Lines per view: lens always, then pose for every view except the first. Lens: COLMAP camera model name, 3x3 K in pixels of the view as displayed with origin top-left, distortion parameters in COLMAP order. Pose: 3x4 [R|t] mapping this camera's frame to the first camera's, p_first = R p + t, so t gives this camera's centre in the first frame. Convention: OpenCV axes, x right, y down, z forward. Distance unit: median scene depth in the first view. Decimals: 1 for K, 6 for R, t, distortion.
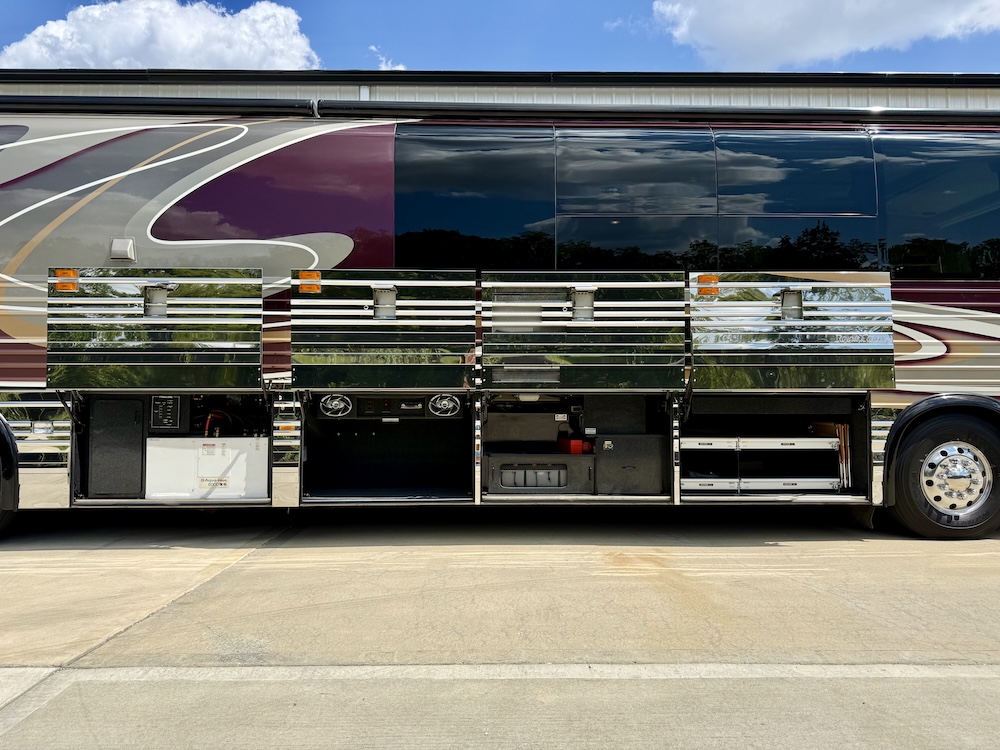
lens RADIAL K [[729.8, 0, 490.0], [0, 729.8, 367.0], [0, 0, 1]] dist [0.041857, -0.031333]
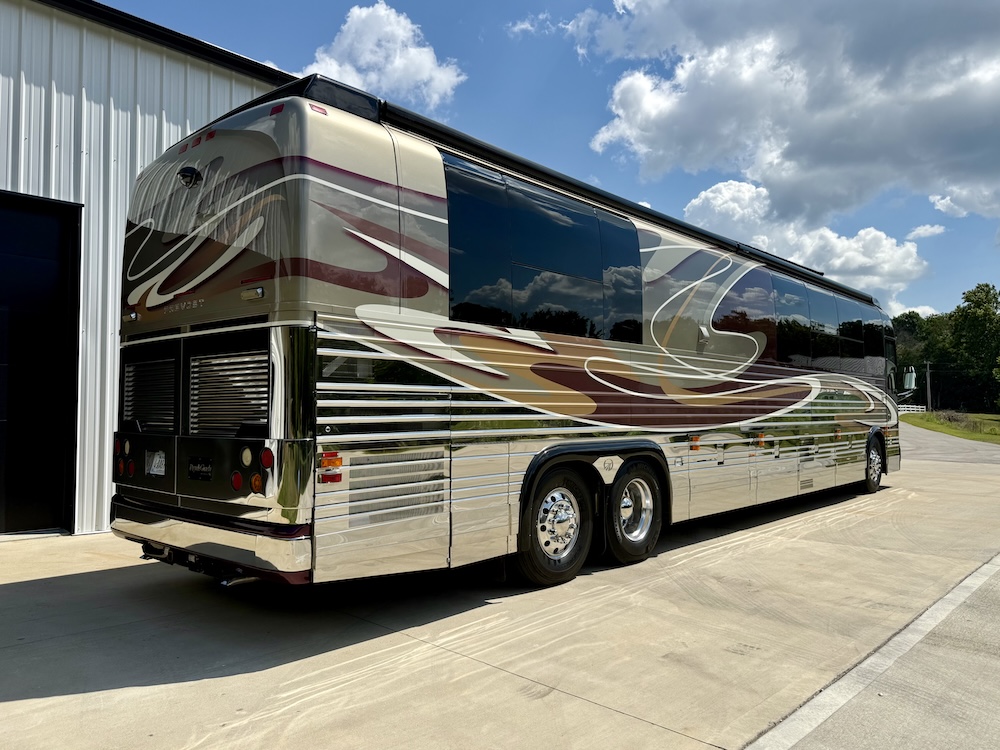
lens RADIAL K [[729.8, 0, 496.9], [0, 729.8, 373.9], [0, 0, 1]] dist [0.041857, -0.031333]
pose [[0.694715, 0.035044, 0.718431, -1.727593], [-0.009568, 0.999174, -0.039486, -0.021108], [-0.719222, 0.020558, 0.694477, 0.288552]]
